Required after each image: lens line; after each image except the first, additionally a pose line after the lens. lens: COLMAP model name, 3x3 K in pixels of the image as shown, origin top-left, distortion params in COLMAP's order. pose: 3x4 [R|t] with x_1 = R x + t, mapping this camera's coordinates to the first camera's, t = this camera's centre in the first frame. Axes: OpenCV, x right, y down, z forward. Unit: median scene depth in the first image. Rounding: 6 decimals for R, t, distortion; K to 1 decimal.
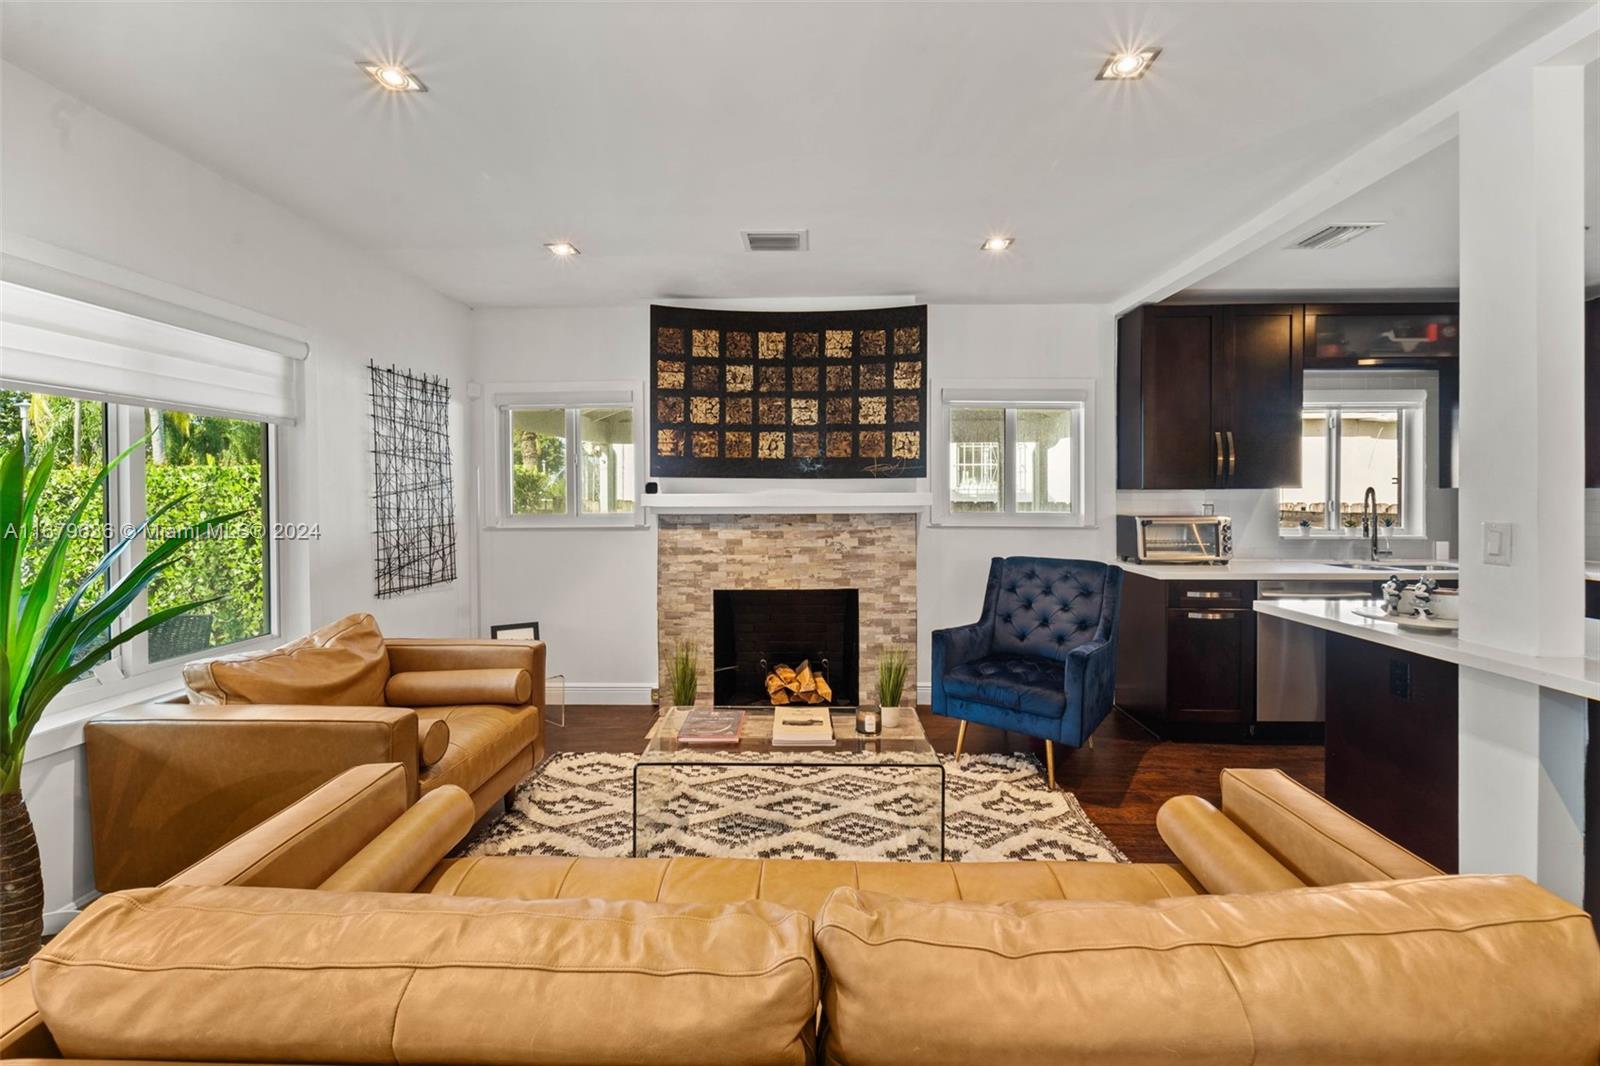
lens RADIAL K [[657.7, 0, 801.5], [0, 657.7, 498.4], [0, 0, 1]] dist [-0.001559, 0.000059]
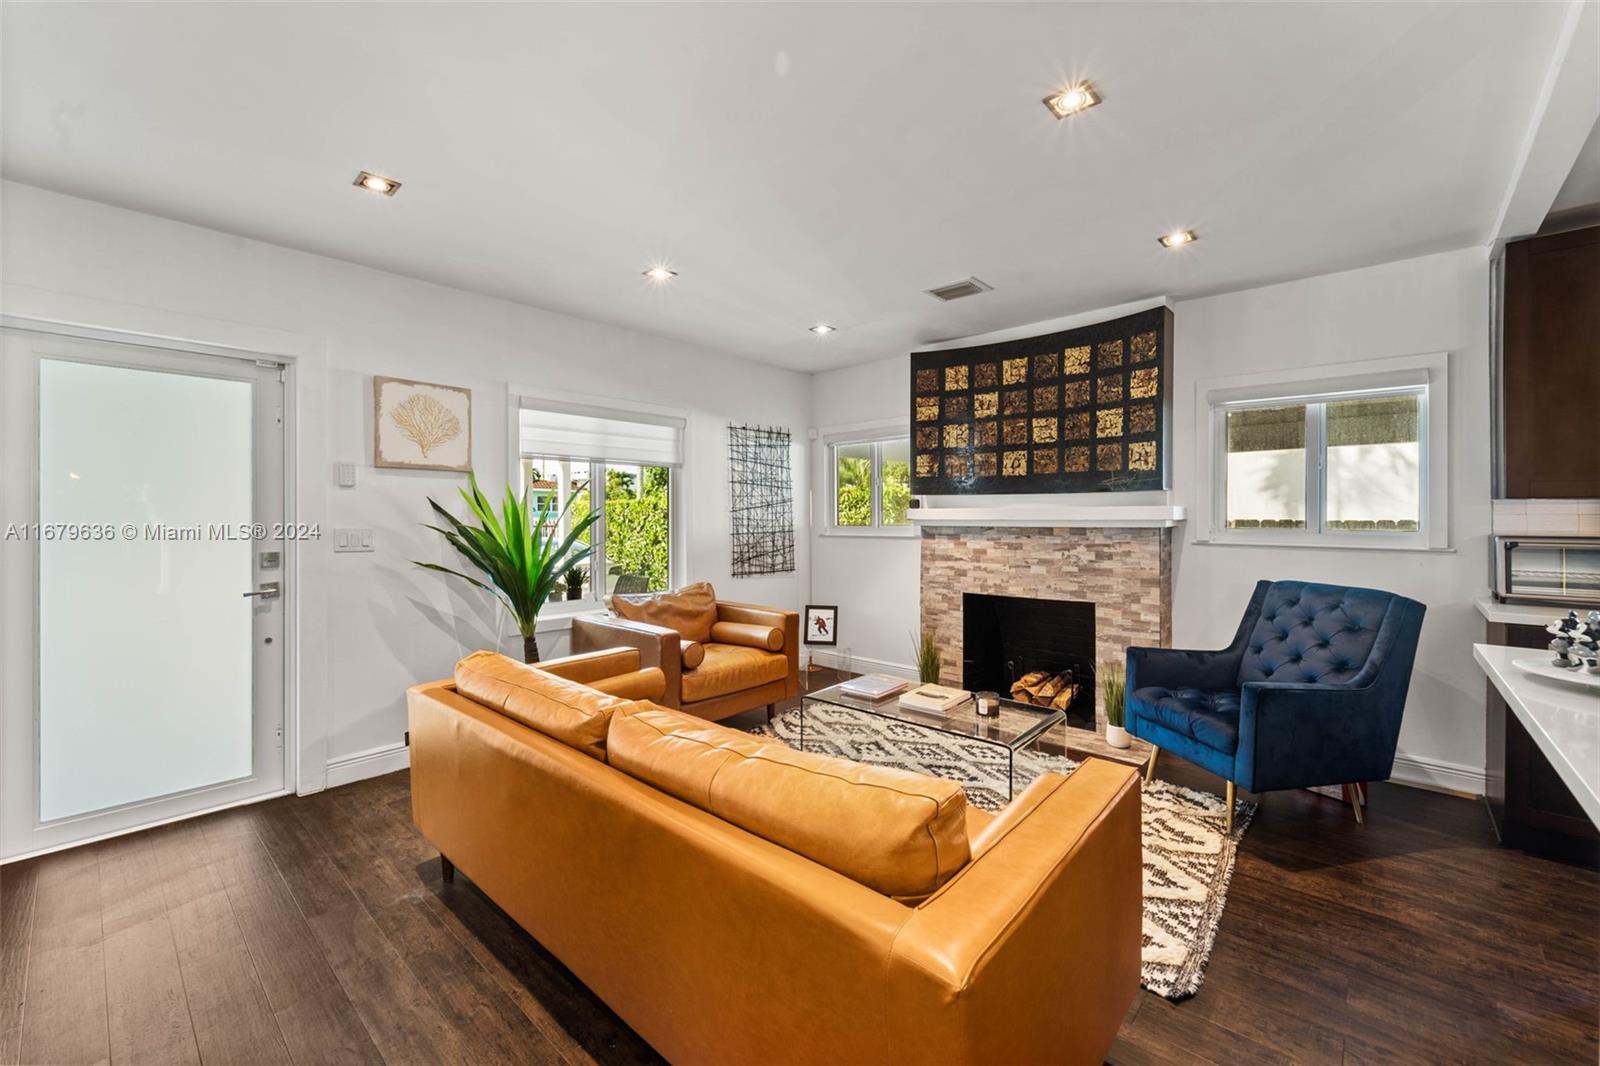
lens RADIAL K [[652.3, 0, 798.8], [0, 652.3, 517.4], [0, 0, 1]] dist [-0.000157, -0.000236]
pose [[0.755371, 0.003481, -0.655288, 0.395057], [-0.005115, 0.999987, -0.000584, 0.010474], [0.655277, 0.003793, 0.755379, -0.043390]]
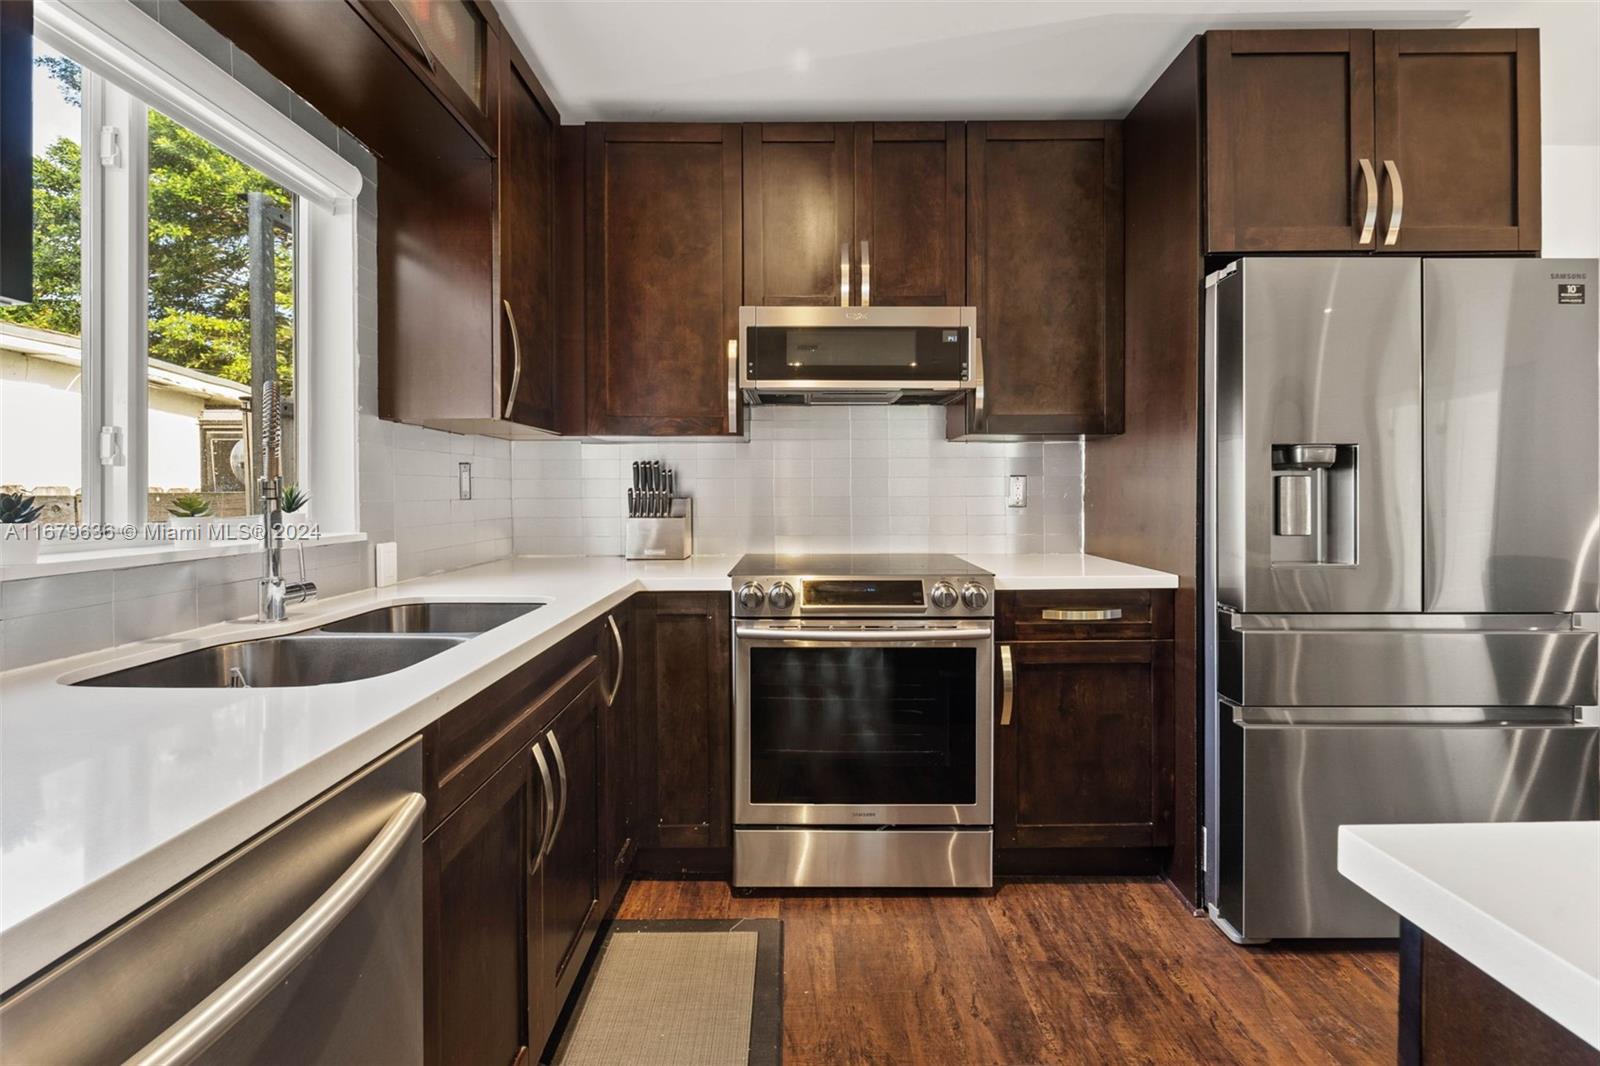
lens RADIAL K [[662.5, 0, 796.5], [0, 662.5, 496.2], [0, 0, 1]] dist [-0.001646, 0.000089]
pose [[-0.022473, -0.006275, 0.999728, 0.564550], [0.007359, 0.999952, 0.006442, 0.036493], [-0.999720, 0.007501, -0.022425, 0.780620]]
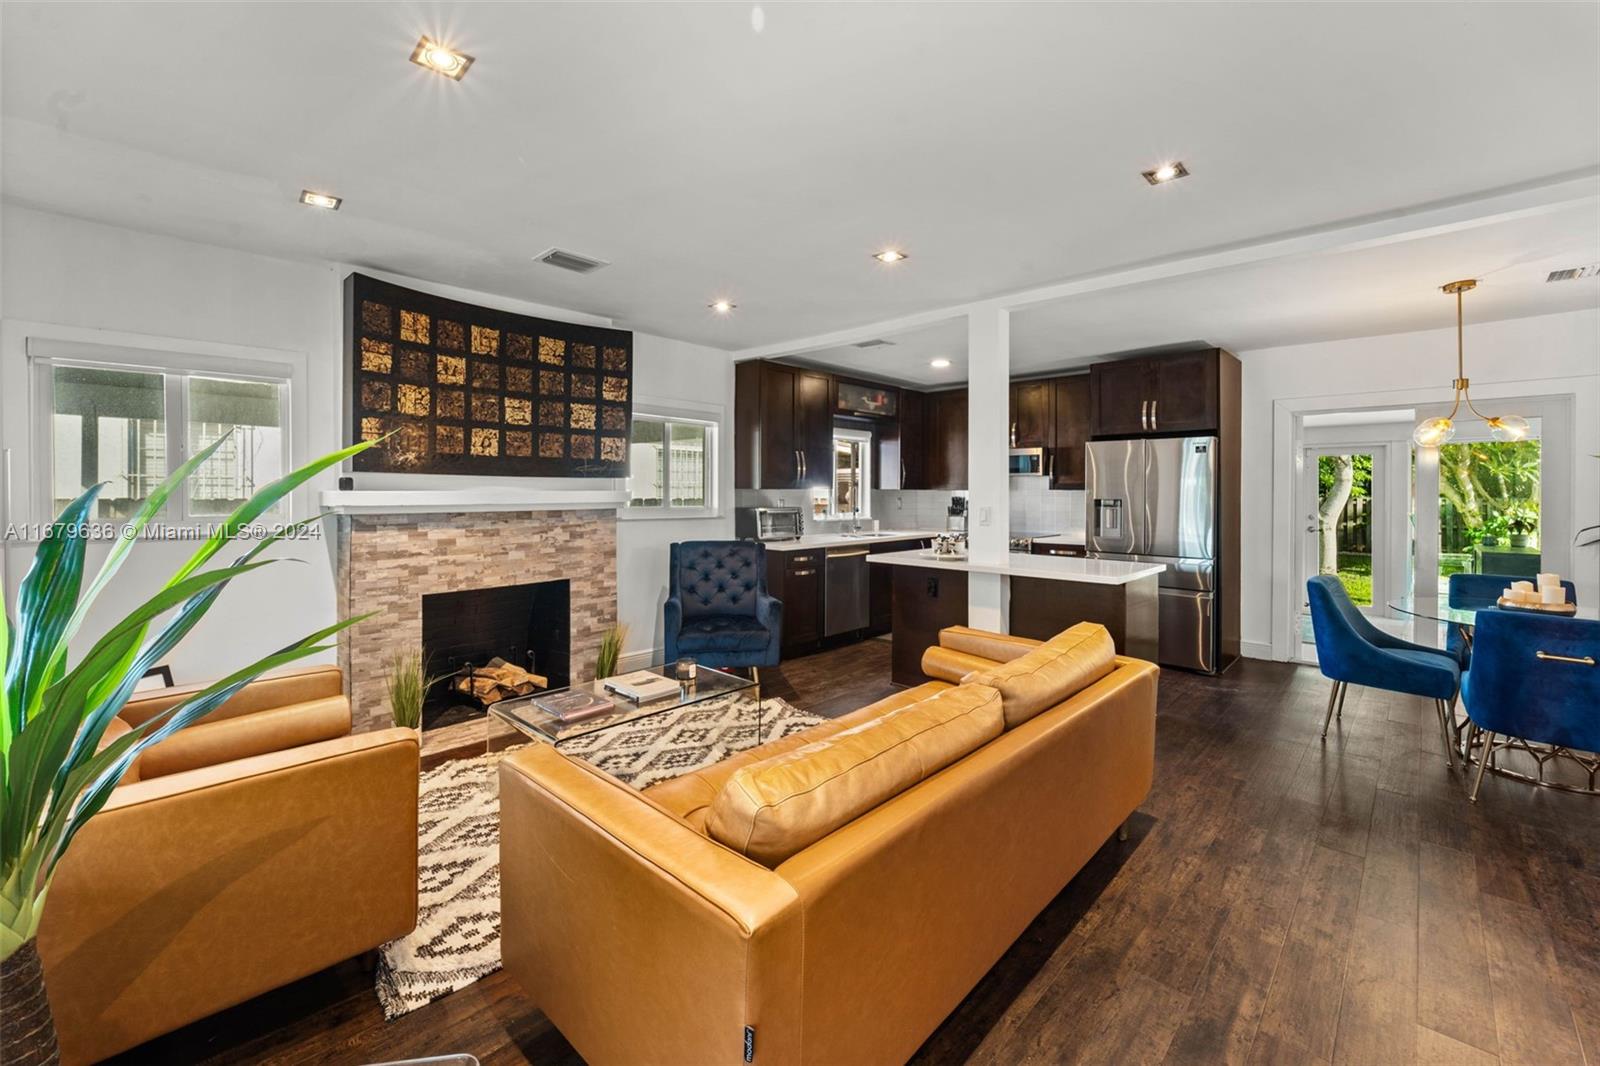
lens RADIAL K [[657.8, 0, 800.1], [0, 657.8, 492.8], [0, 0, 1]] dist [-0.001598, -0.000674]
pose [[0.671545, 0.002006, 0.740961, -0.464861], [0.000558, 0.999995, -0.003214, -0.001379], [-0.740964, 0.002572, 0.671540, -0.014245]]
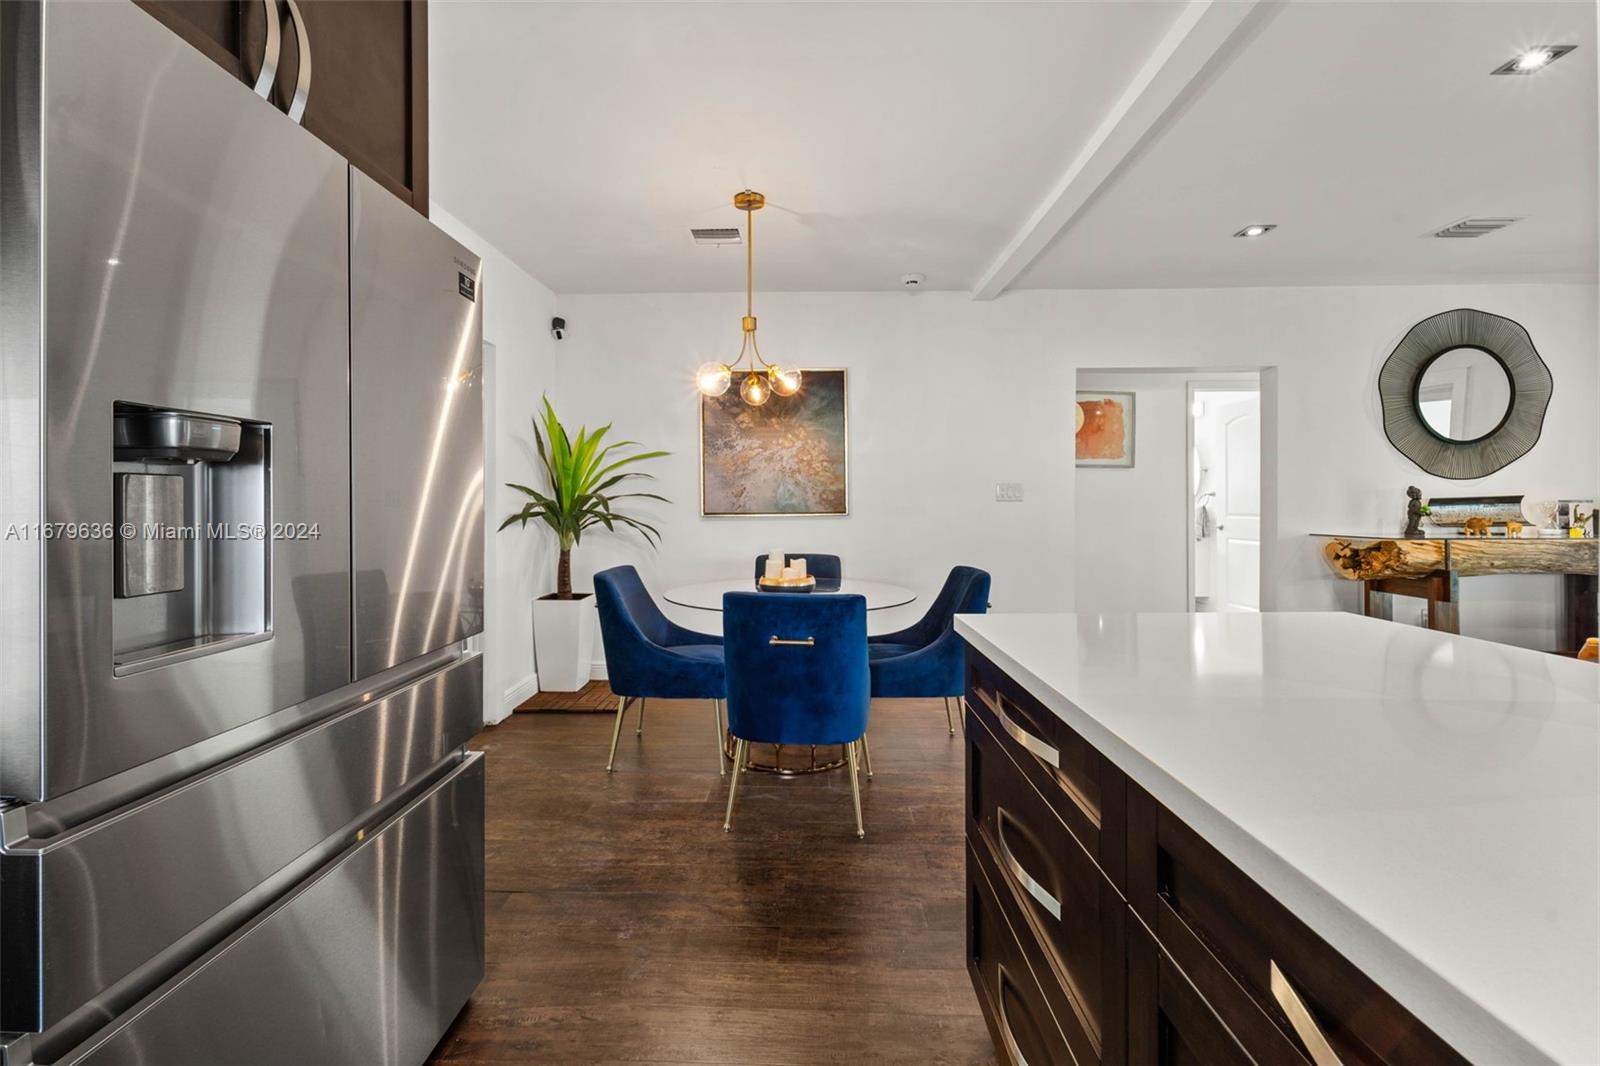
lens RADIAL K [[652.3, 0, 798.8], [0, 652.3, 517.4], [0, 0, 1]] dist [-0.000157, -0.000236]
pose [[-0.999412, 0.007317, 0.033511, 0.781097], [0.008024, 0.999747, 0.021036, 0.039399], [-0.033348, 0.021293, -0.999217, 0.645481]]
